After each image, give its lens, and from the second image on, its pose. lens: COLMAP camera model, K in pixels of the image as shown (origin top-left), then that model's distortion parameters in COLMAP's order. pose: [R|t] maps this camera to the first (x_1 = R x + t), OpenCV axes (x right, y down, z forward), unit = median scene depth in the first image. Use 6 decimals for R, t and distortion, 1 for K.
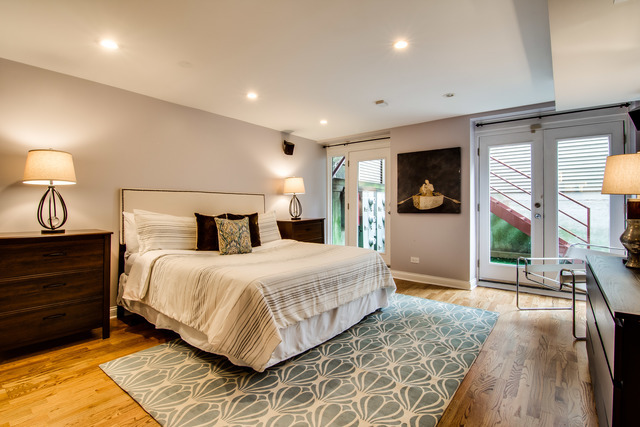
lens RADIAL K [[303.1, 0, 289.9], [0, 303.1, 201.3], [0, 0, 1]] dist [-0.000494, 0.000066]
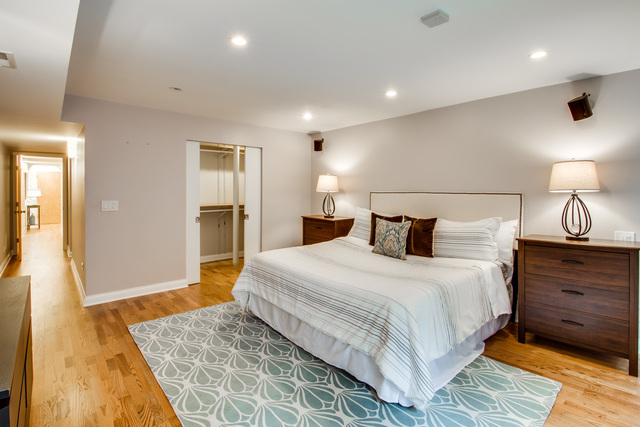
lens RADIAL K [[344.4, 0, 339.3], [0, 344.4, 210.6], [0, 0, 1]] dist [0.012411, -0.000399]
pose [[-0.130777, 0.018840, -0.991233, 0.534976], [-0.022011, 0.999518, 0.021902, 0.006340], [0.991167, 0.024683, -0.130299, 0.579354]]
